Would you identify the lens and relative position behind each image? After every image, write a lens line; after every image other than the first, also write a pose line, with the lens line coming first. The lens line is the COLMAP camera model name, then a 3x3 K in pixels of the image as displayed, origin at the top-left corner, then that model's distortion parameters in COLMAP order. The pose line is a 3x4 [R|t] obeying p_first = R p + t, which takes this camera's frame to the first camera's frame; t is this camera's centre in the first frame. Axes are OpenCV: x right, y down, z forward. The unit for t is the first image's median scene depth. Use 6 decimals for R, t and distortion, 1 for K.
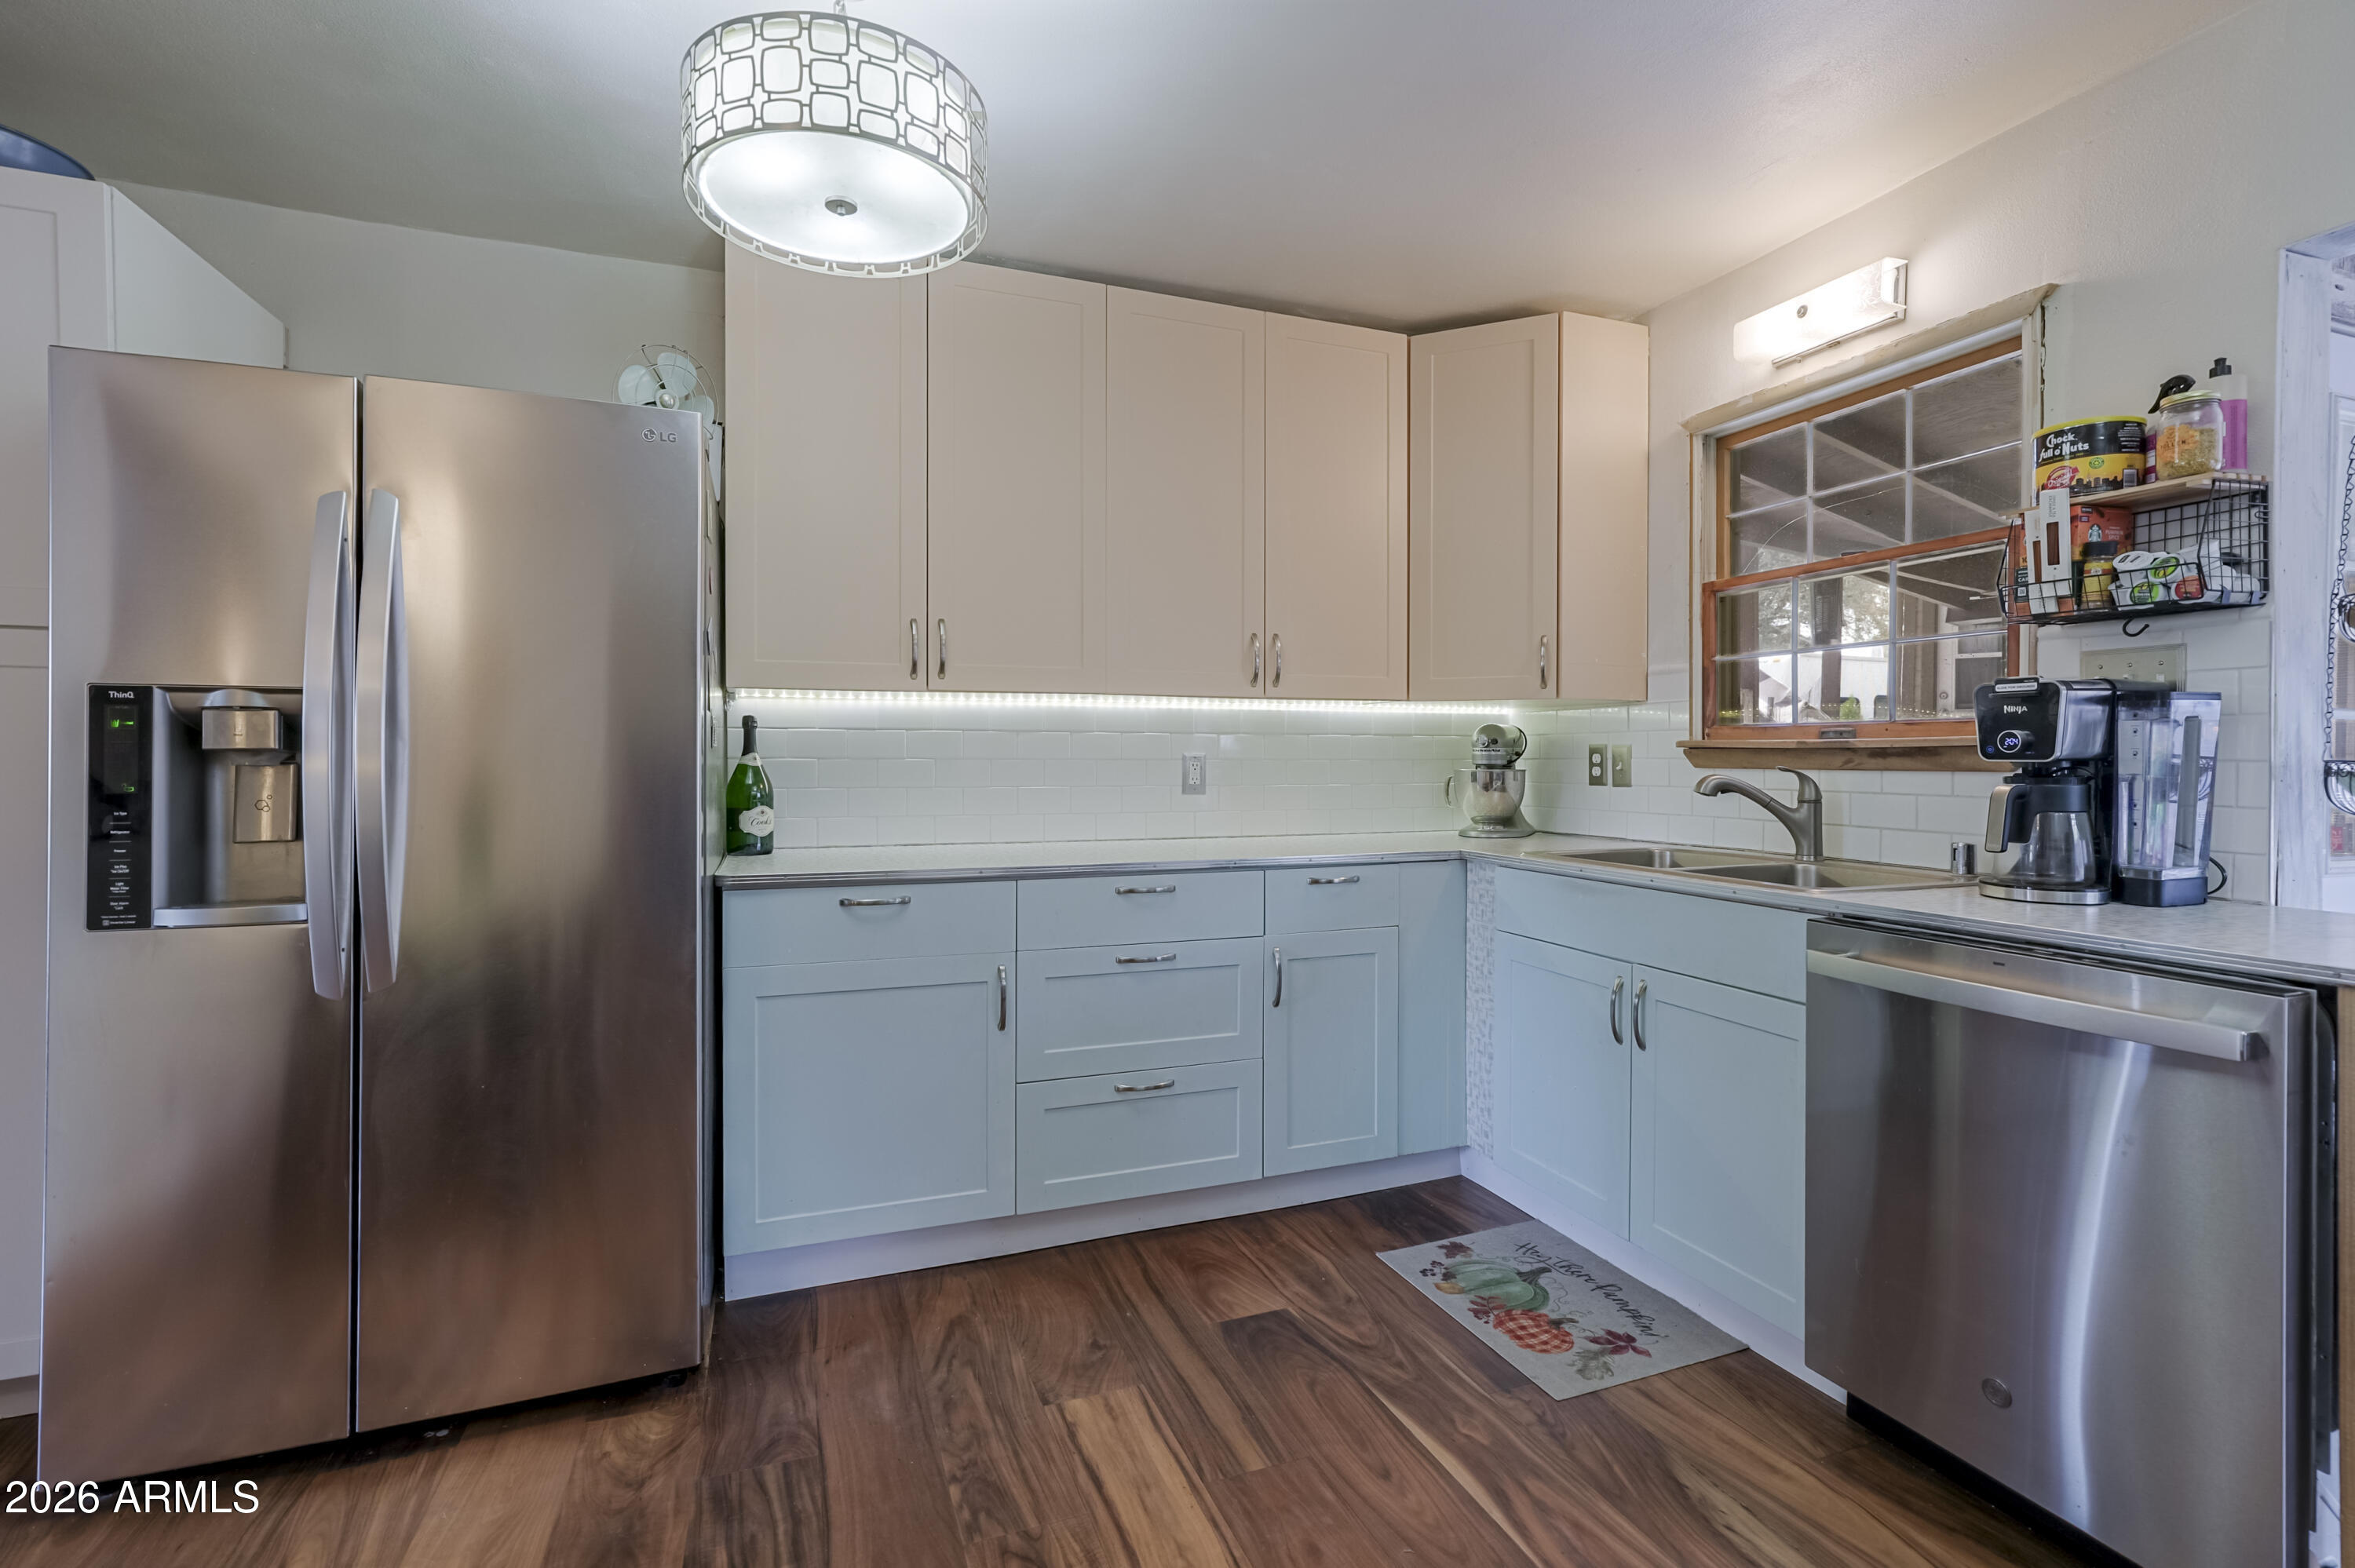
lens RADIAL K [[1071.4, 0, 1175.4], [0, 1071.4, 767.7], [0, 0, 1]] dist [0.000592, 0.000448]
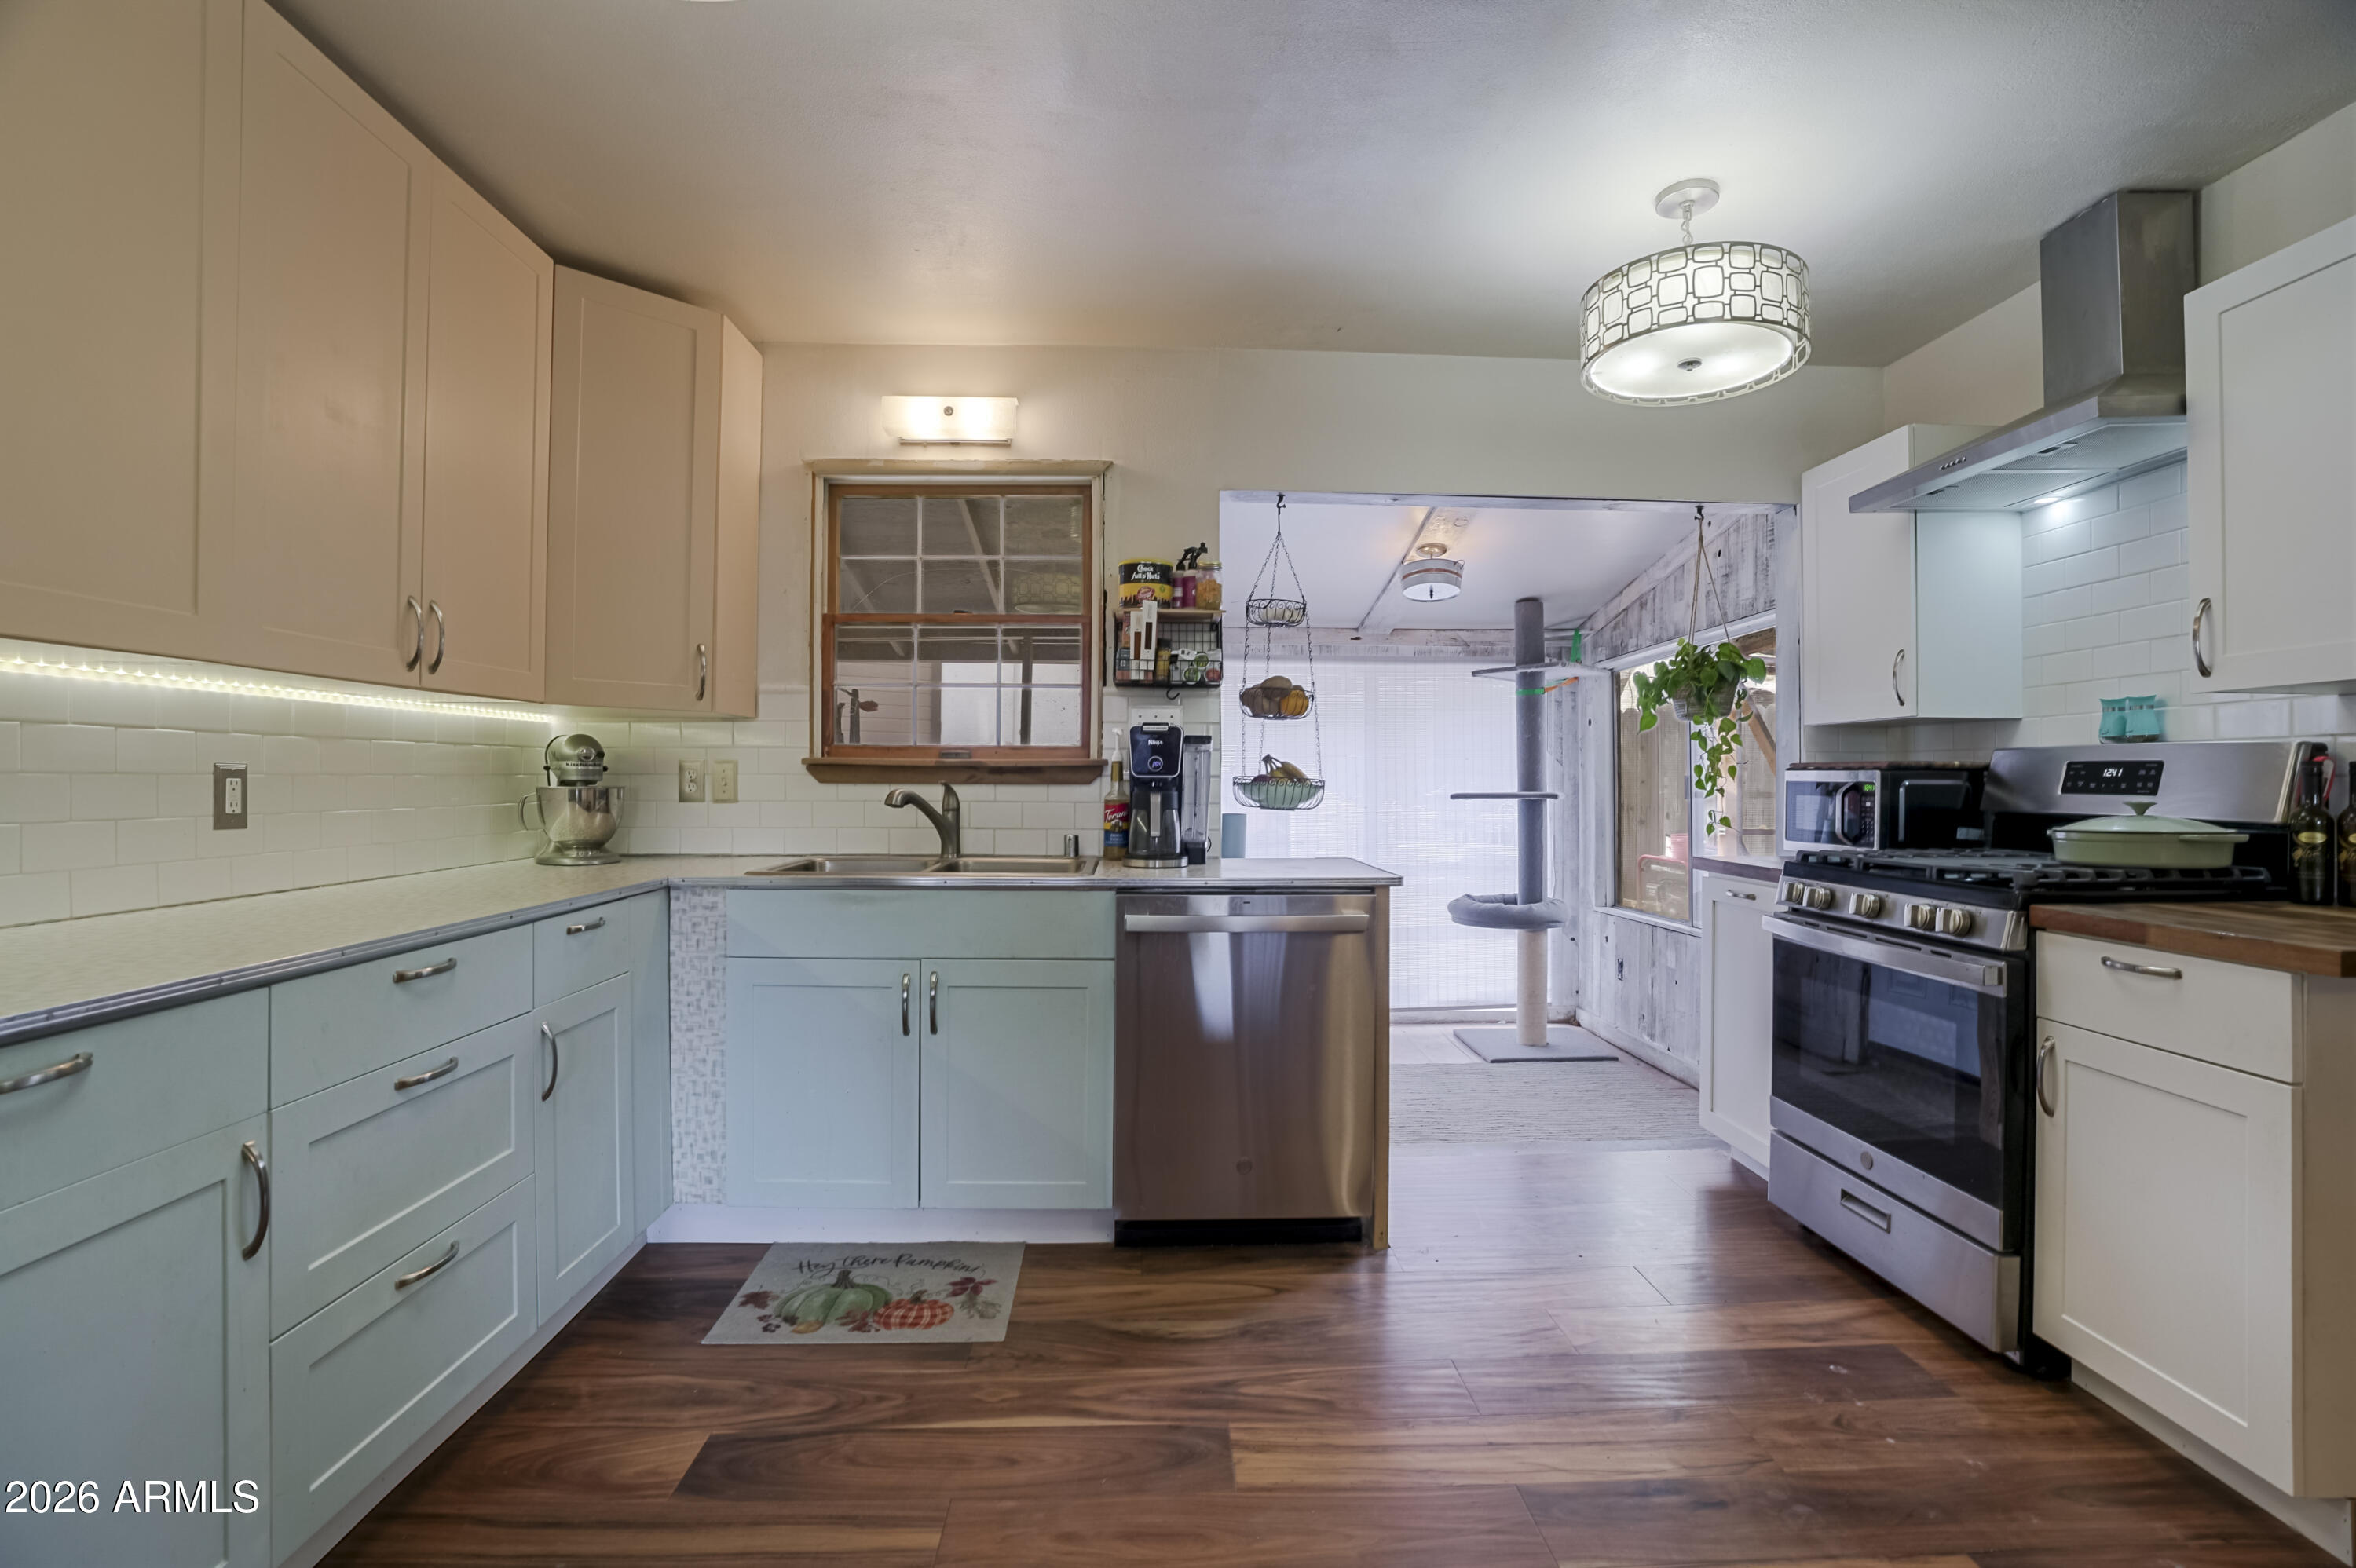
lens RADIAL K [[1090.9, 0, 1178.0], [0, 1090.9, 784.0], [0, 0, 1]] dist [-0.030914, 0.000604]
pose [[0.328599, -0.007075, 0.944443, -0.540851], [0.006435, 0.999966, 0.005252, -0.002881], [-0.944448, 0.004351, 0.328633, 0.367607]]
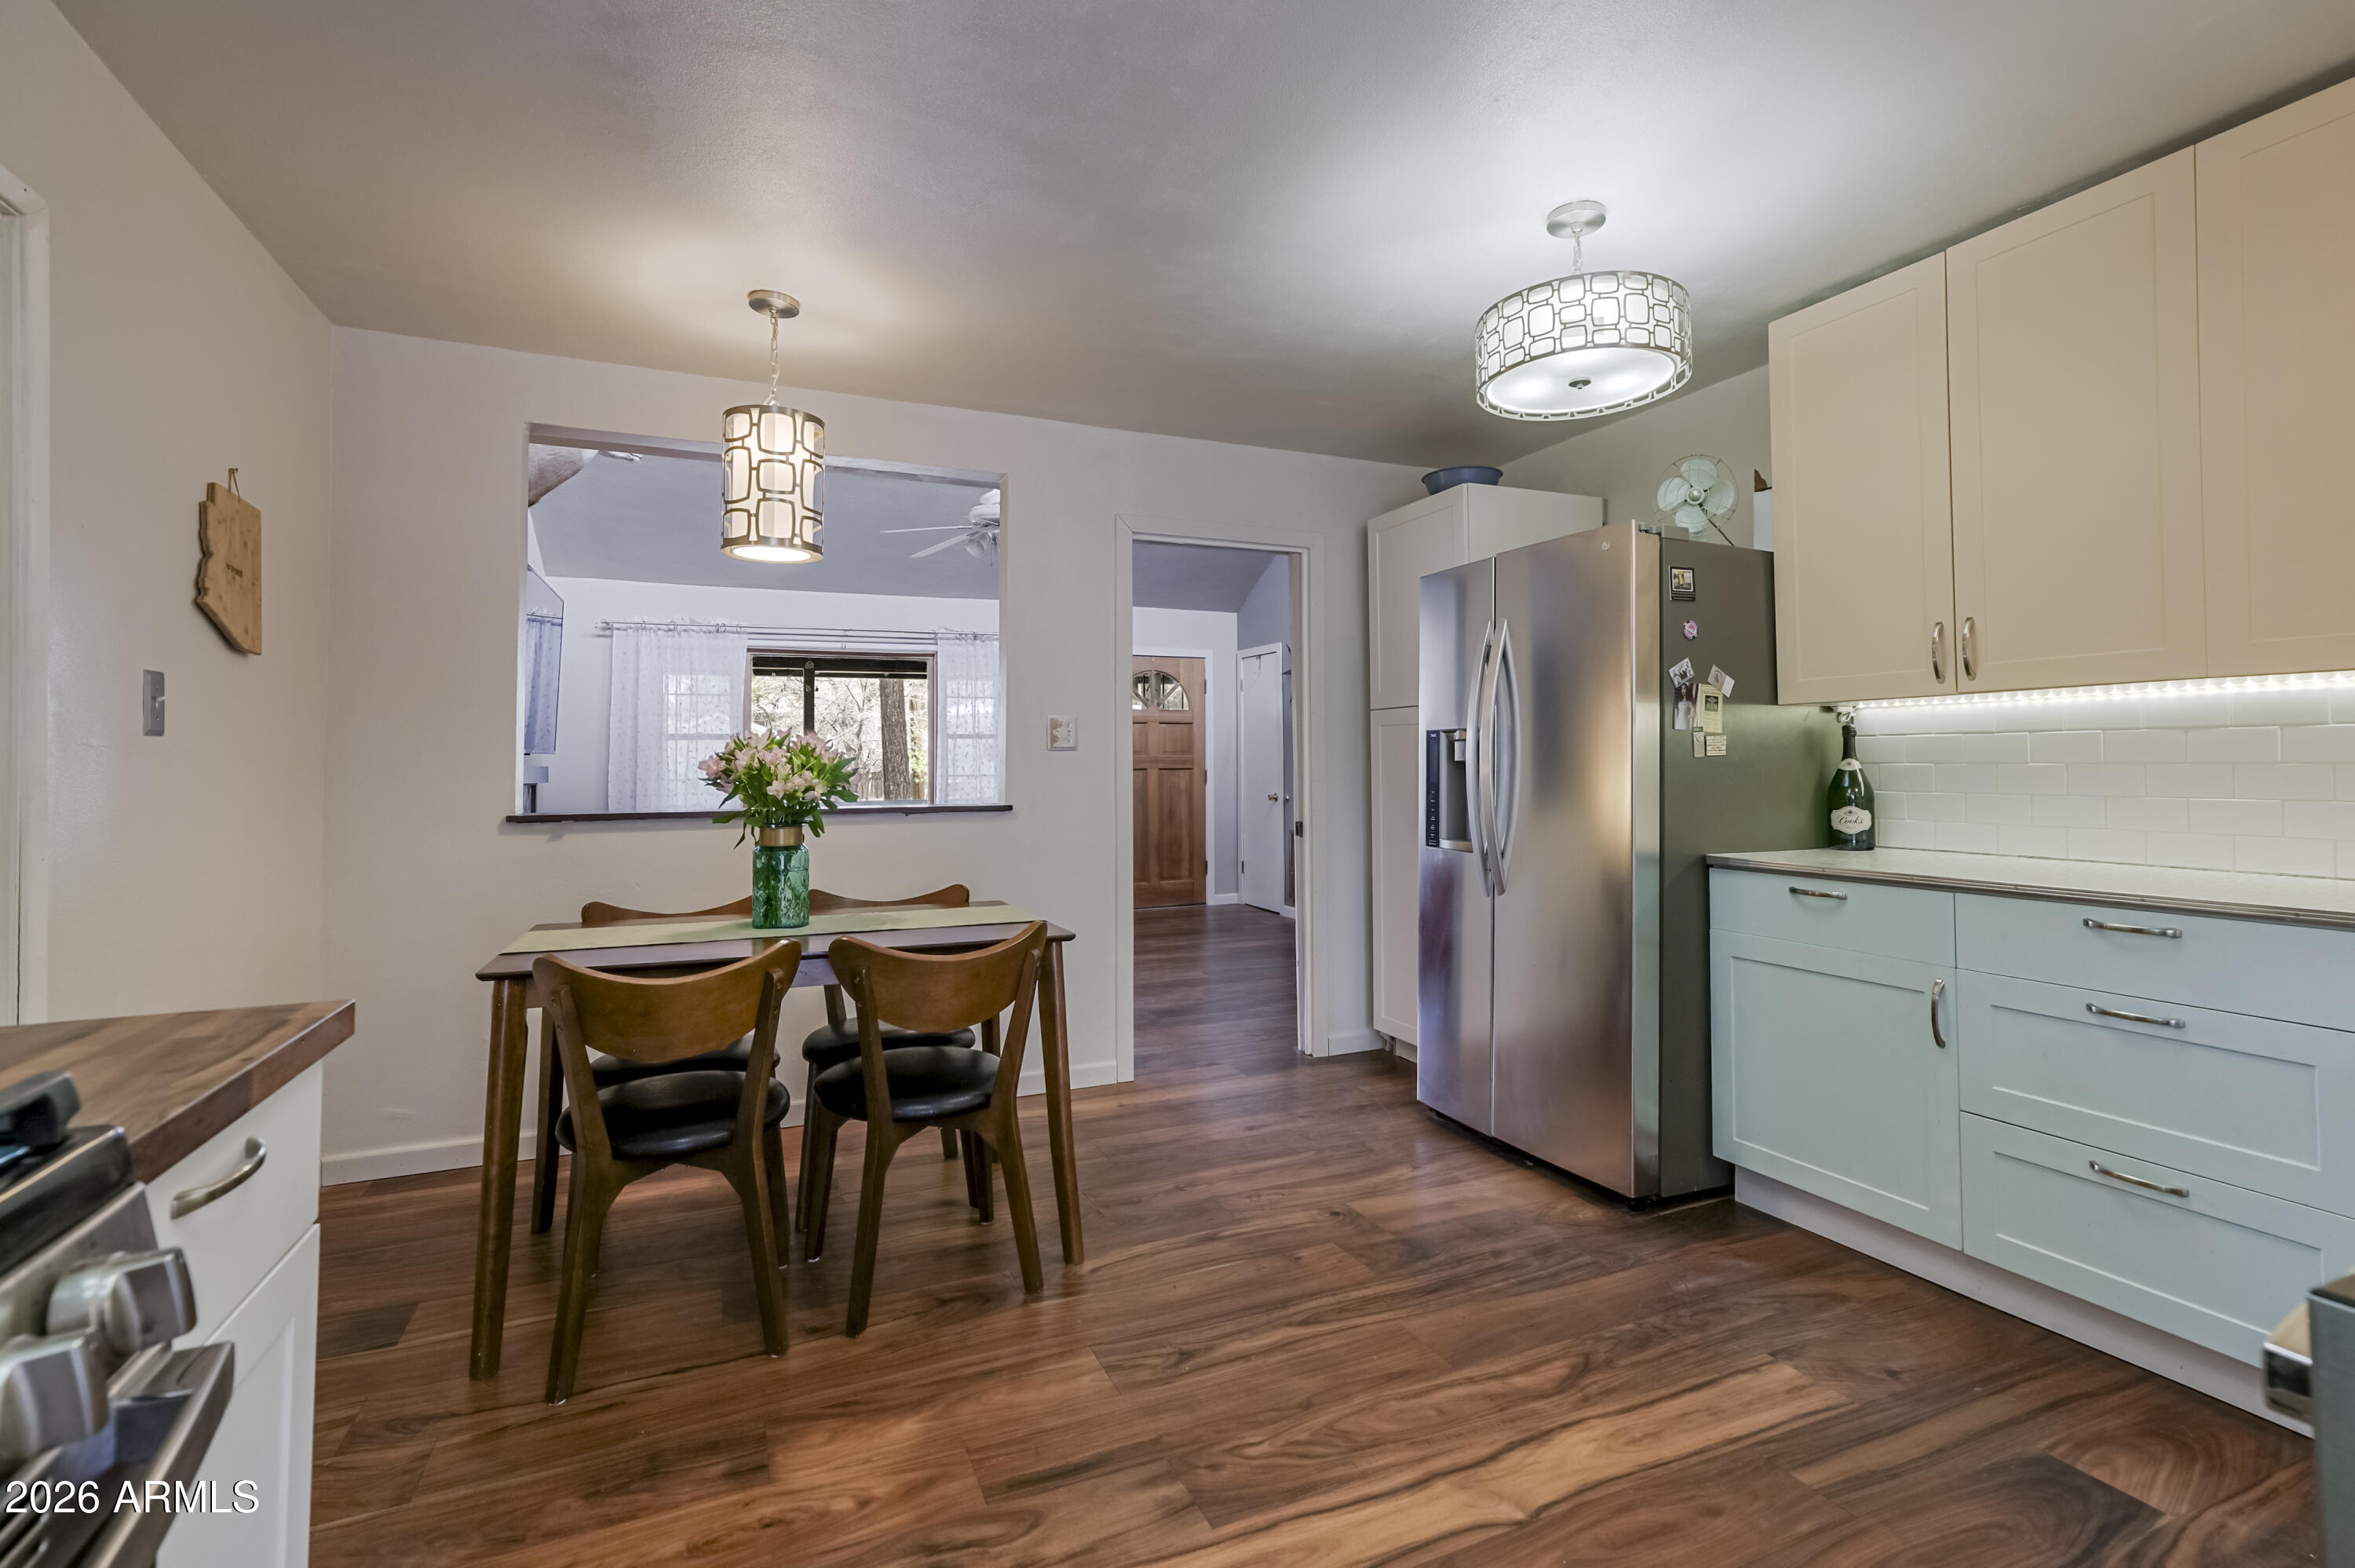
lens RADIAL K [[1053.9, 0, 1162.4], [0, 1053.9, 746.9], [0, 0, 1]] dist [0.001076, 0.000549]
pose [[0.055402, -0.017023, -0.998319, 0.767968], [-0.002582, 0.999849, -0.017192, -0.006039], [0.998461, 0.003530, 0.055350, 0.261450]]
